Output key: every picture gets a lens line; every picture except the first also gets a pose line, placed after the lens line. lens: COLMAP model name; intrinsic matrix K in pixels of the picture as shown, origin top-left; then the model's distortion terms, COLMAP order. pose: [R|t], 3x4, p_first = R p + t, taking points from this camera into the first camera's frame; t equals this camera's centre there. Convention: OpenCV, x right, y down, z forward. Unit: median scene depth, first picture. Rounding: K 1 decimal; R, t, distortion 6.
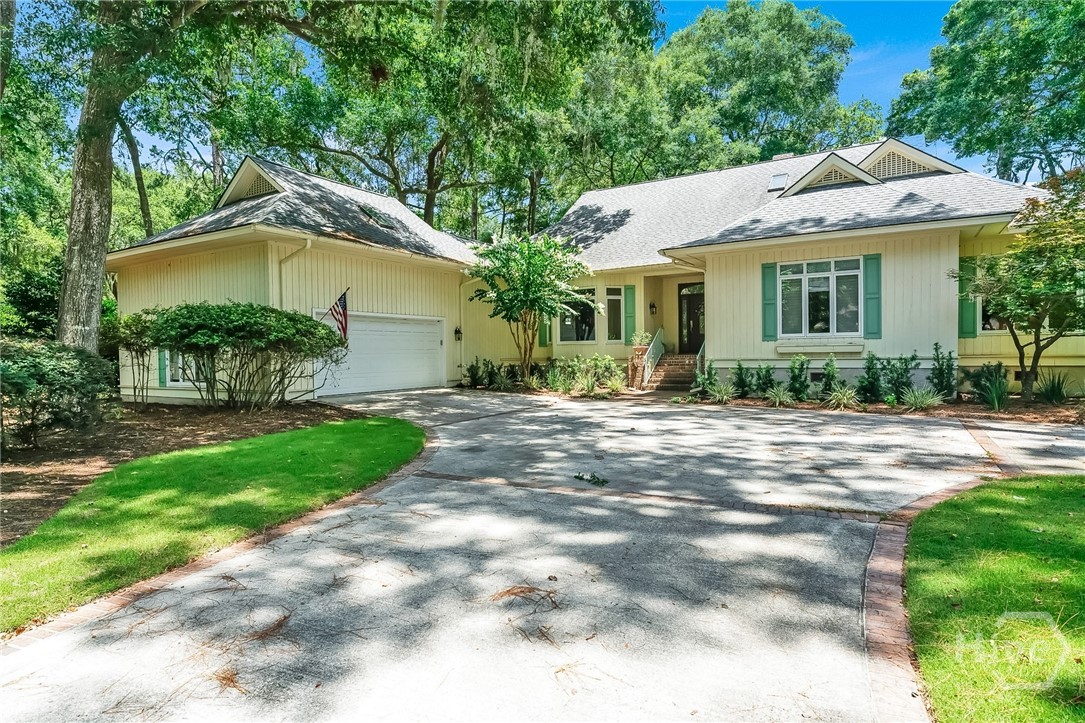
lens RADIAL K [[600.6, 0, 542.5], [0, 600.6, 361.5], [0, 0, 1]] dist [0.007256, 0.009176]
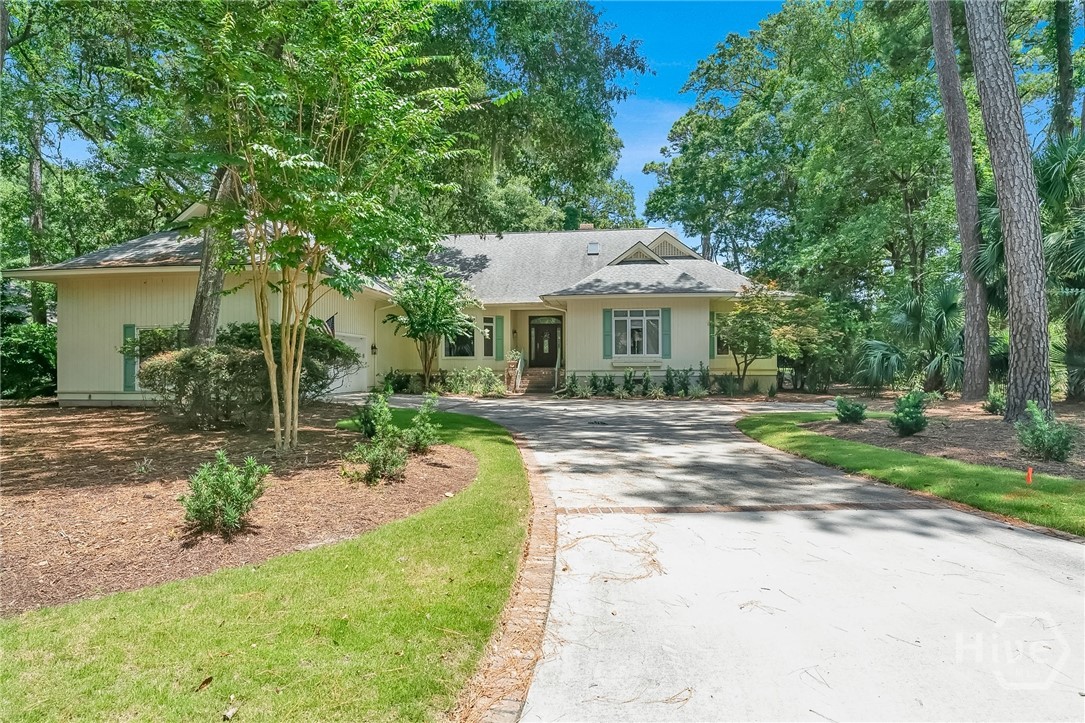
lens RADIAL K [[611.5, 0, 551.1], [0, 611.5, 361.5], [0, 0, 1]] dist [0.002754, 0.009567]
pose [[0.909103, 0.014254, 0.416327, -0.355825], [-0.002271, 0.999569, -0.029263, 0.016650], [-0.416564, 0.025658, 0.908744, -0.322022]]
